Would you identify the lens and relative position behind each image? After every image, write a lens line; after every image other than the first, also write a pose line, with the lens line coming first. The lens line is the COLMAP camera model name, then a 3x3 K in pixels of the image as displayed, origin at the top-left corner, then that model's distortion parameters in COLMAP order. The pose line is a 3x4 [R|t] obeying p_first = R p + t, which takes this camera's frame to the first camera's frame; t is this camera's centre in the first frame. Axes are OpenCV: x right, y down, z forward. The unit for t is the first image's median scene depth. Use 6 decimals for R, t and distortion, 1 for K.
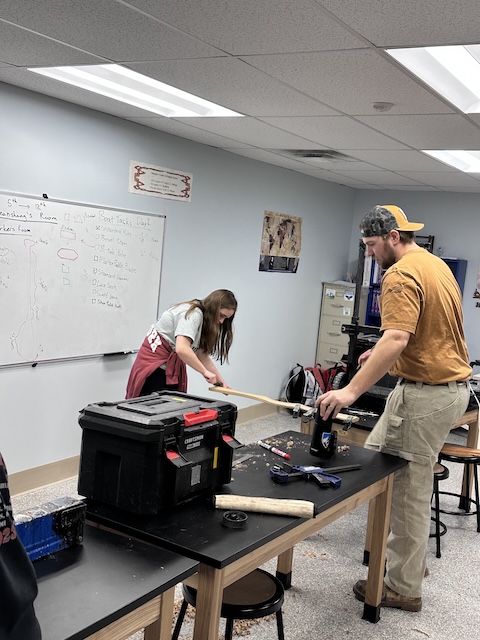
lens RADIAL K [[746.1, 0, 236.2], [0, 746.1, 314.6], [0, 0, 1]] dist [0.096319, 0.000000]
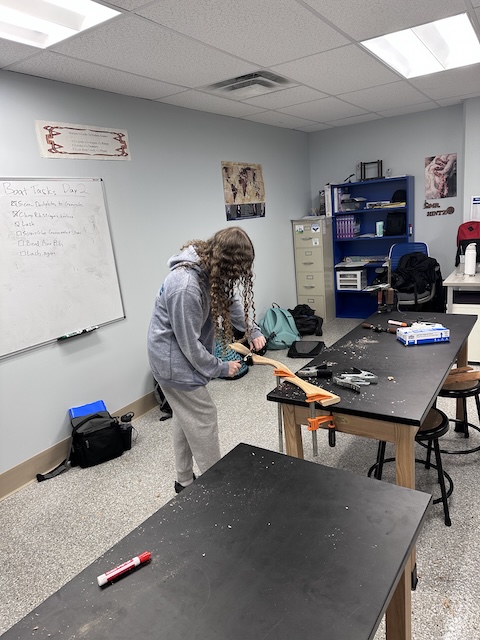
lens RADIAL K [[446.9, 0, 241.5], [0, 446.9, 337.7], [0, 0, 1]] dist [0.008522, -0.014217]
pose [[0.982410, -0.171587, -0.073686, 0.083187], [0.182121, 0.967582, 0.174979, -0.004370], [0.041273, -0.185320, 0.981811, 0.395742]]
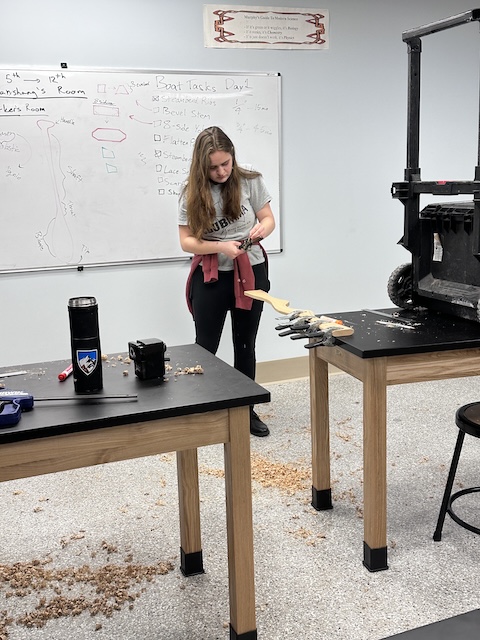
lens RADIAL K [[746.1, 0, 241.7], [0, 746.1, 323.1], [0, 0, 1]] dist [0.096319, 0.000000]
pose [[0.802262, 0.005286, -0.596949, 0.321093], [0.051859, 0.995563, 0.078511, 0.056633], [0.594716, -0.093944, 0.798428, 0.324338]]
